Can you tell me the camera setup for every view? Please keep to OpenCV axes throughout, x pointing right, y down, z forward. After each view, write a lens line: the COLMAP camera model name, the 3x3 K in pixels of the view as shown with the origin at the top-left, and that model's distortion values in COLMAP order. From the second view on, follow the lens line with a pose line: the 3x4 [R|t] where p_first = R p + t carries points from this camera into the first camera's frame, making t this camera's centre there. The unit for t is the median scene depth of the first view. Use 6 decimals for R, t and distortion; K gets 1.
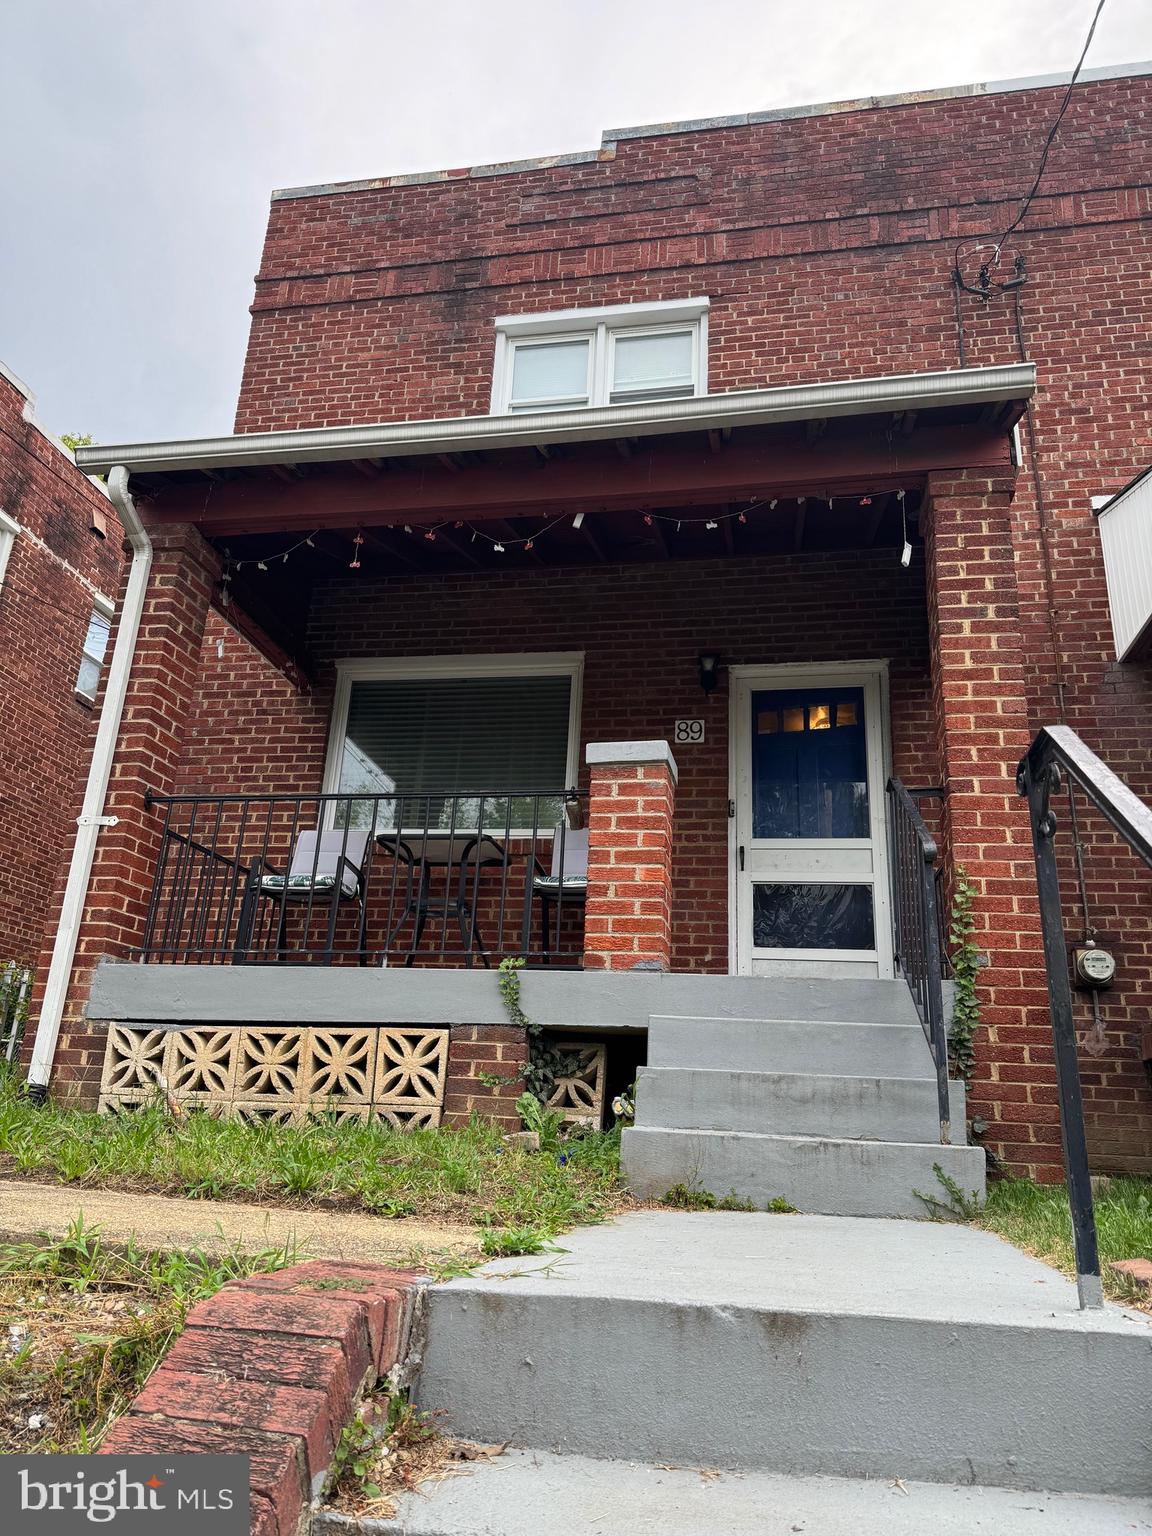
lens RADIAL K [[1076.4, 0, 574.4], [0, 1076.4, 770.1], [0, 0, 1]] dist [-0.007628, -0.000568]
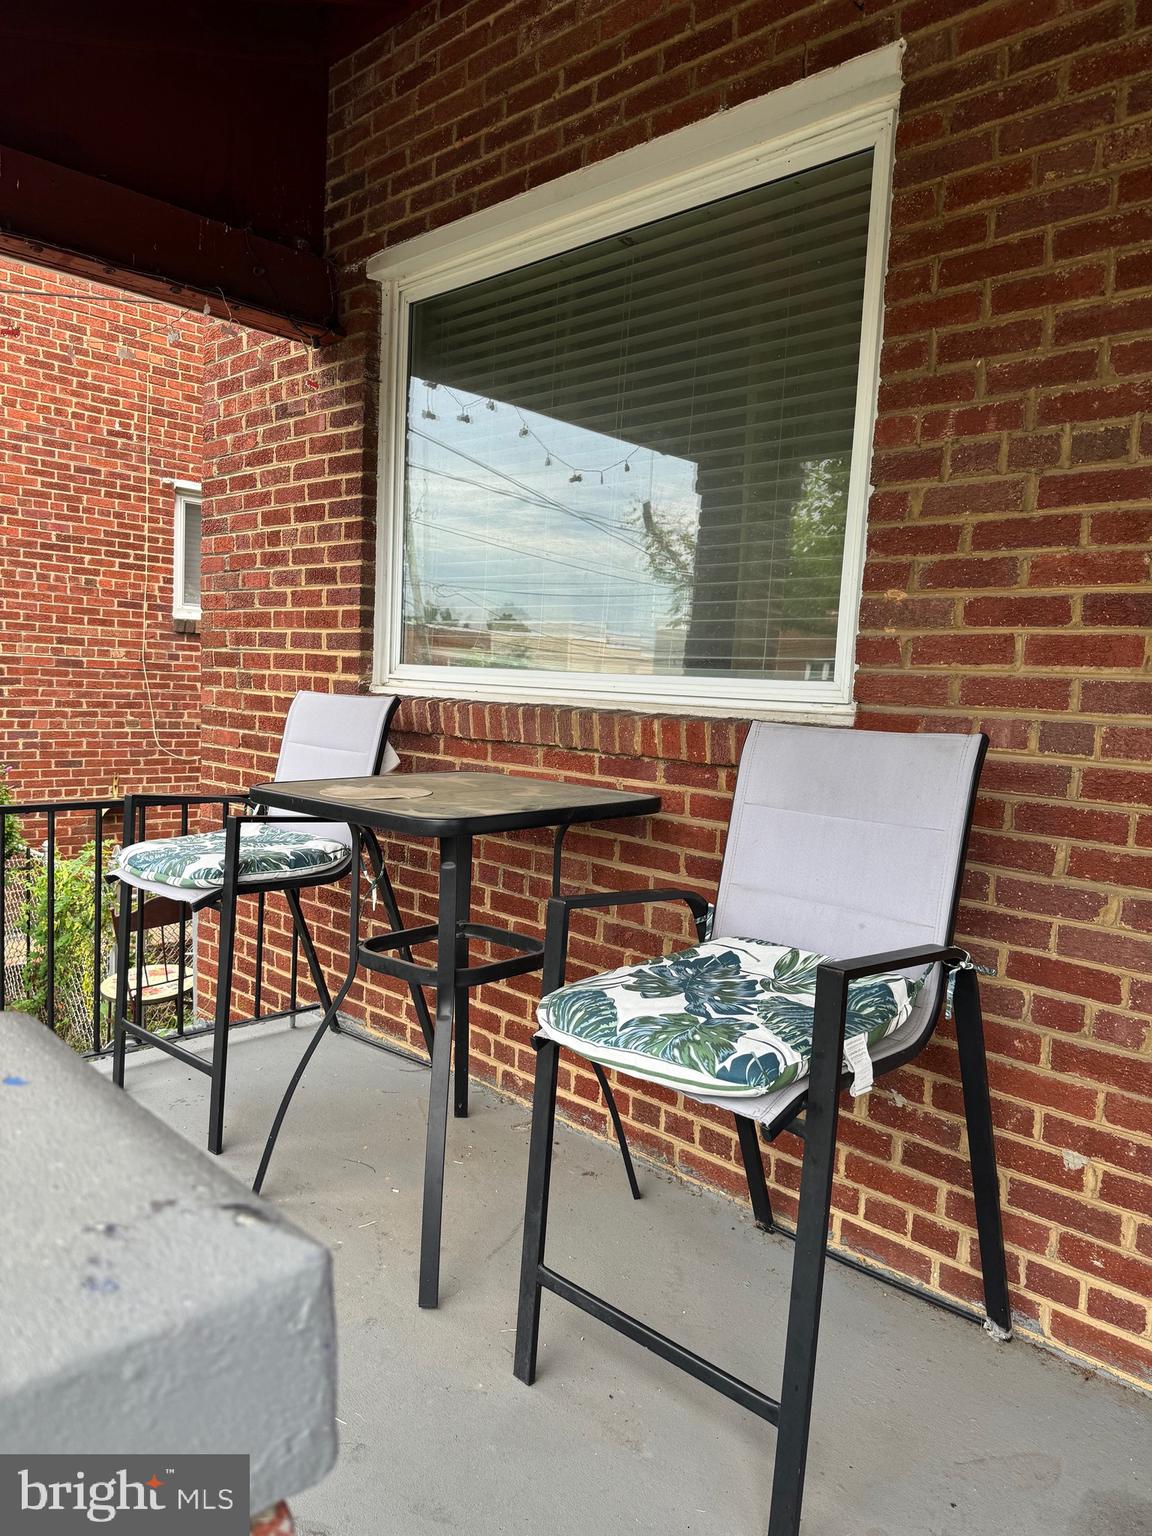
lens RADIAL K [[1076.4, 0, 576.0], [0, 1076.4, 769.9], [0, 0, 1]] dist [-0.007628, -0.000568]
pose [[0.831526, 0.027723, -0.554793, 0.097796], [0.195733, 0.920074, 0.339341, -0.044534], [0.519858, -0.390762, 0.759639, 0.644736]]
